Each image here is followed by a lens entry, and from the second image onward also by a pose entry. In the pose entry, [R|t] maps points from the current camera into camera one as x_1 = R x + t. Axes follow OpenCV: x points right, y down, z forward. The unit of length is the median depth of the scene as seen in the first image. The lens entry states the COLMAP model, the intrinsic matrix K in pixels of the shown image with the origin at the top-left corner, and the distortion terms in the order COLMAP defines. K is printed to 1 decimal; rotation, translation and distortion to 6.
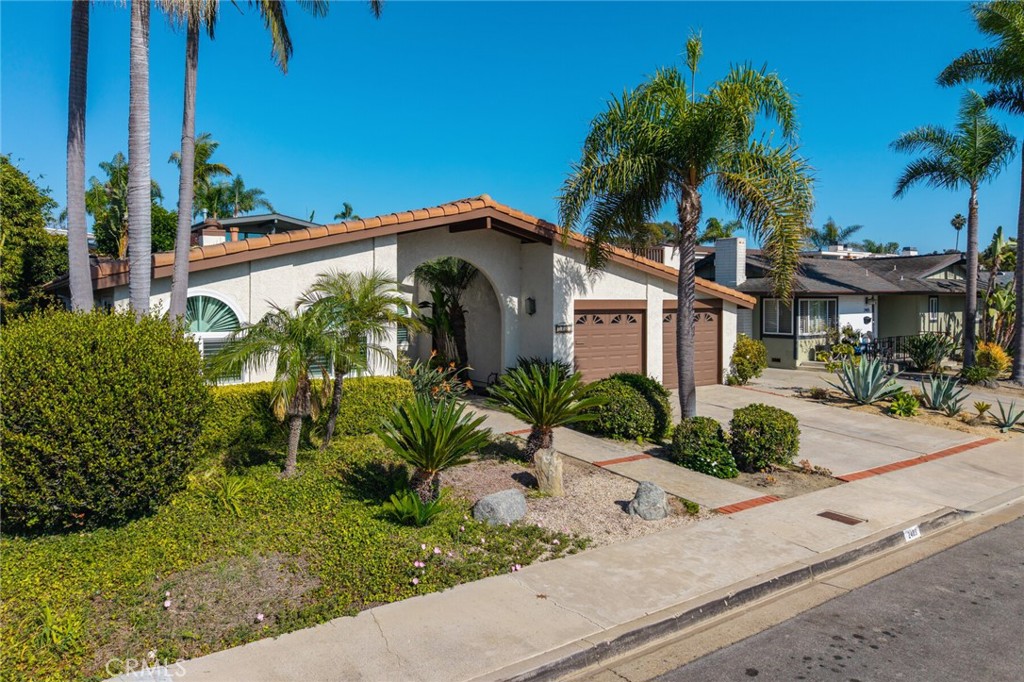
lens RADIAL K [[681.8, 0, 506.9], [0, 681.8, 303.0], [0, 0, 1]] dist [0.045973, -0.052781]
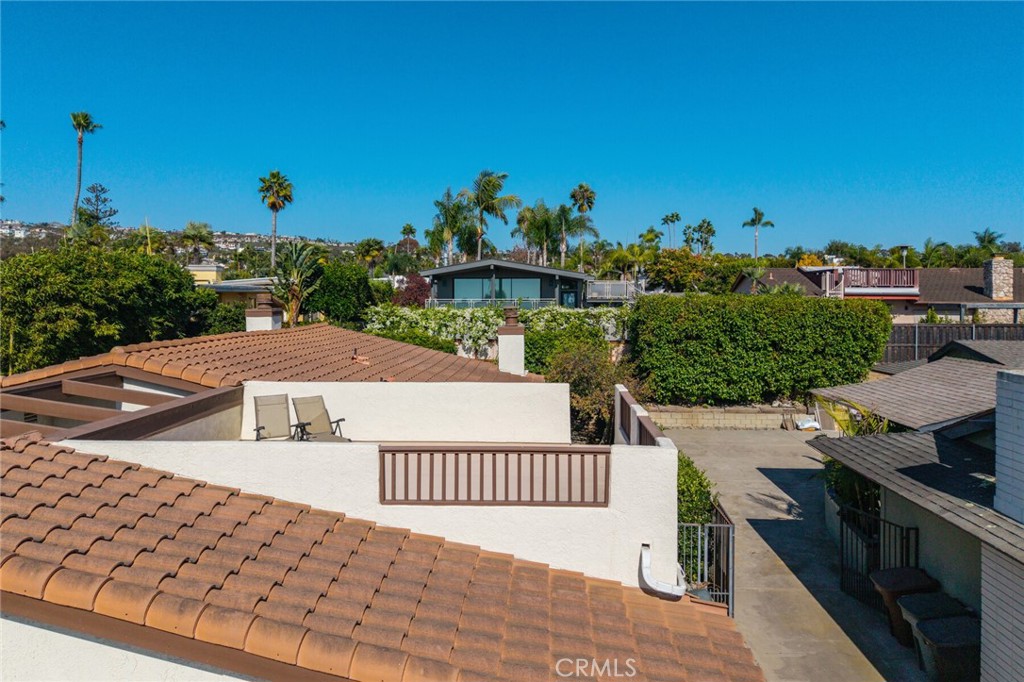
lens RADIAL K [[681.8, 0, 506.9], [0, 681.8, 303.0], [0, 0, 1]] dist [0.045973, -0.052781]
pose [[0.788301, 0.004620, -0.615273, 0.488700], [-0.005996, 0.999982, -0.000174, -0.189665], [0.615261, 0.003827, 0.788314, 0.883227]]
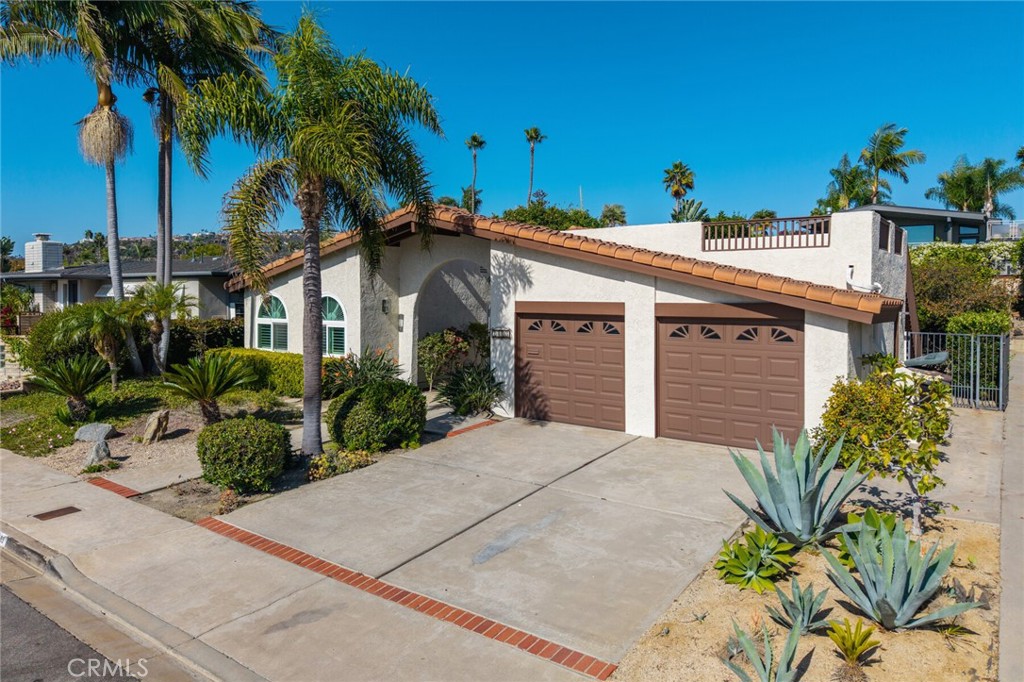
lens RADIAL K [[681.8, 0, 506.9], [0, 681.8, 303.0], [0, 0, 1]] dist [0.045973, -0.052781]
pose [[0.326026, 0.008139, -0.945326, 0.869433], [-0.012053, 0.999917, 0.004452, -0.005871], [0.945284, 0.009943, 0.326097, 0.678617]]
